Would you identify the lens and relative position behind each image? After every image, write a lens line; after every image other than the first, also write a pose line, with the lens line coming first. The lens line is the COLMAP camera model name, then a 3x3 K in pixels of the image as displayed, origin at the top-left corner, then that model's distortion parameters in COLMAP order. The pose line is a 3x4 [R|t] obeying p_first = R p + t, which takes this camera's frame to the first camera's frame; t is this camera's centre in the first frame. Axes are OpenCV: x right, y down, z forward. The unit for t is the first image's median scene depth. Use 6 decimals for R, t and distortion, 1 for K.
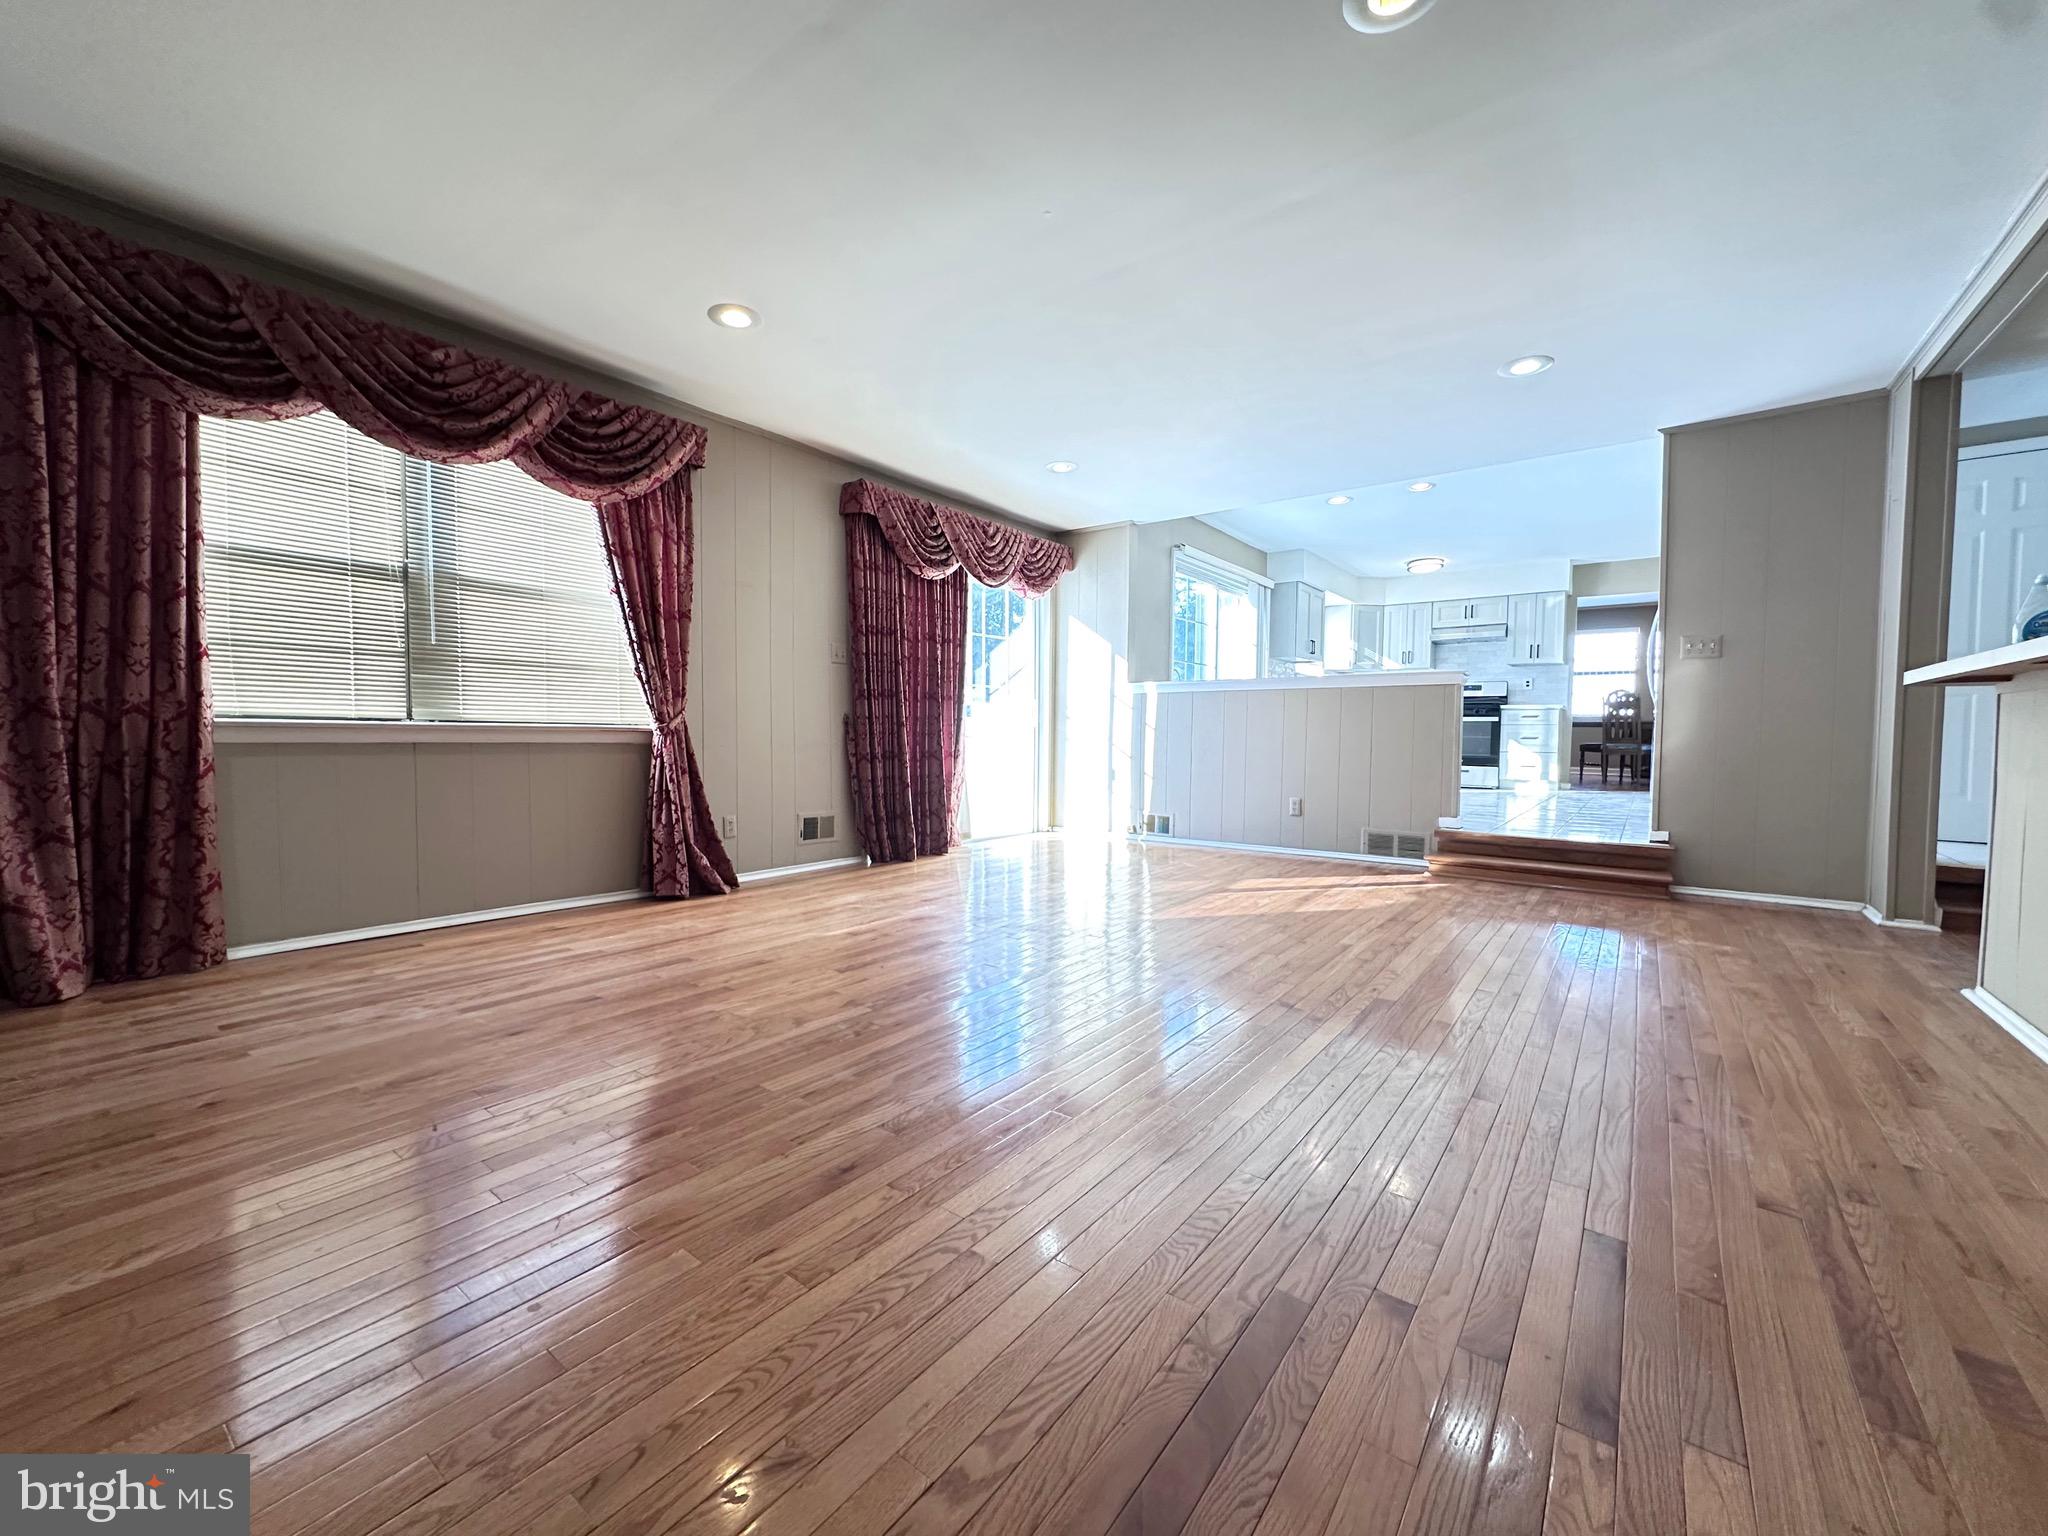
lens RADIAL K [[814.6, 0, 1024.4], [0, 814.6, 763.0], [0, 0, 1]] dist [-0.012930, -0.000045]
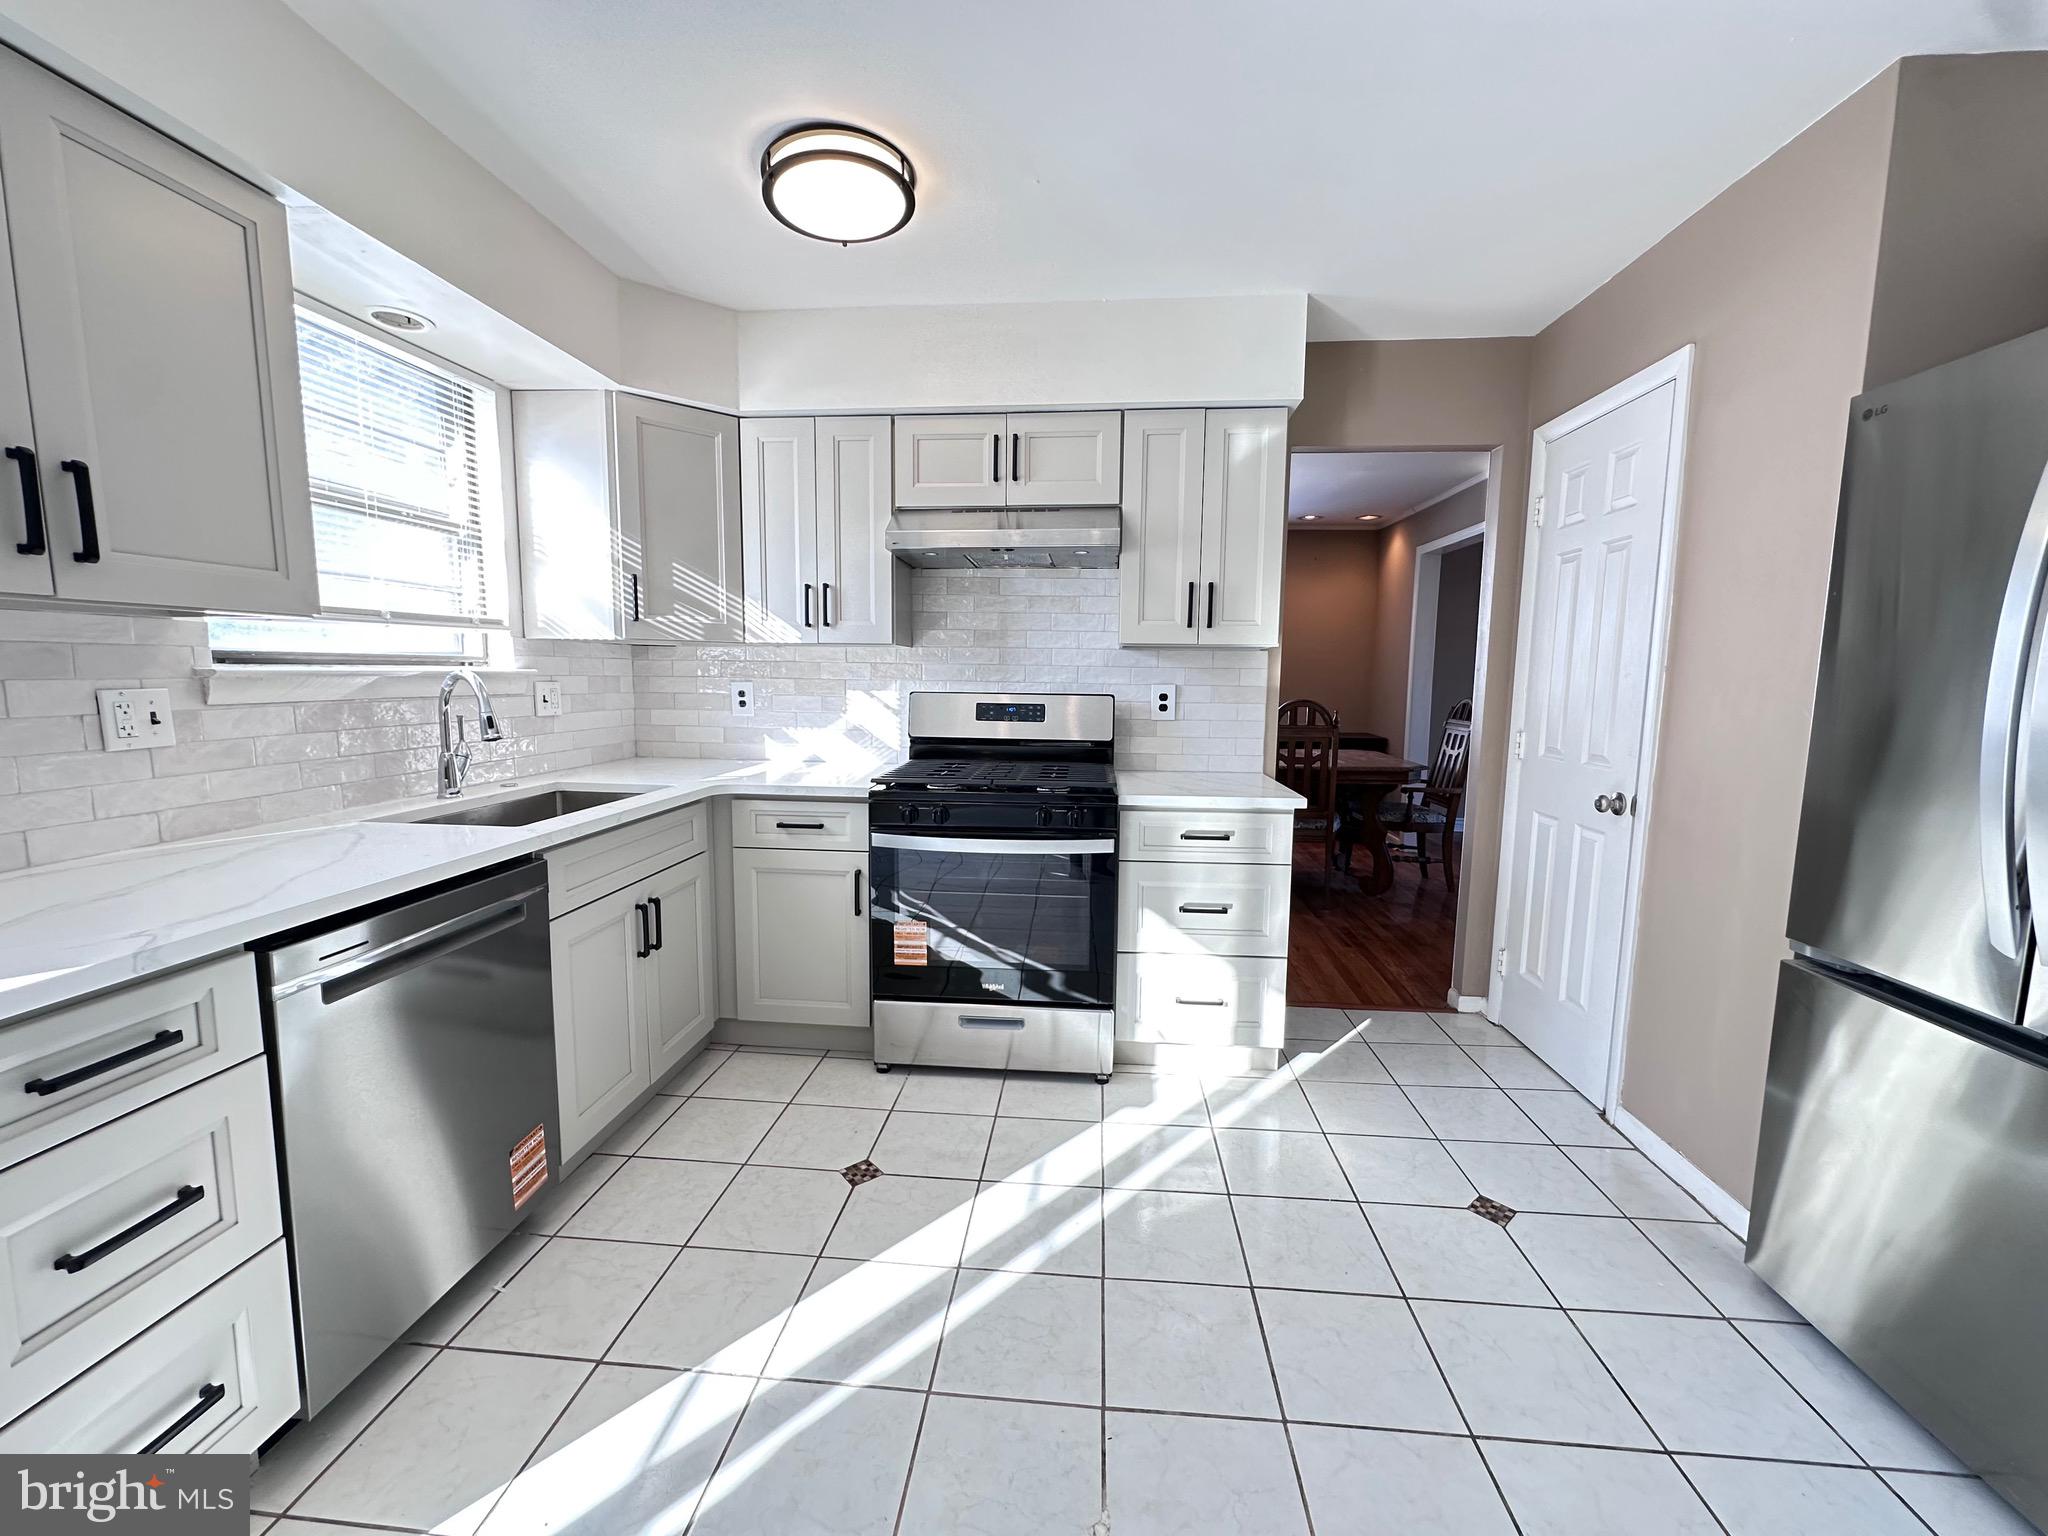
lens RADIAL K [[814.6, 0, 1024.0], [0, 814.6, 771.2], [0, 0, 1]] dist [-0.012930, -0.000045]
pose [[0.848166, -0.063182, 0.525949, 0.403340], [0.017702, 0.995688, 0.091066, -0.102984], [-0.529434, -0.067929, 0.845627, 0.762008]]
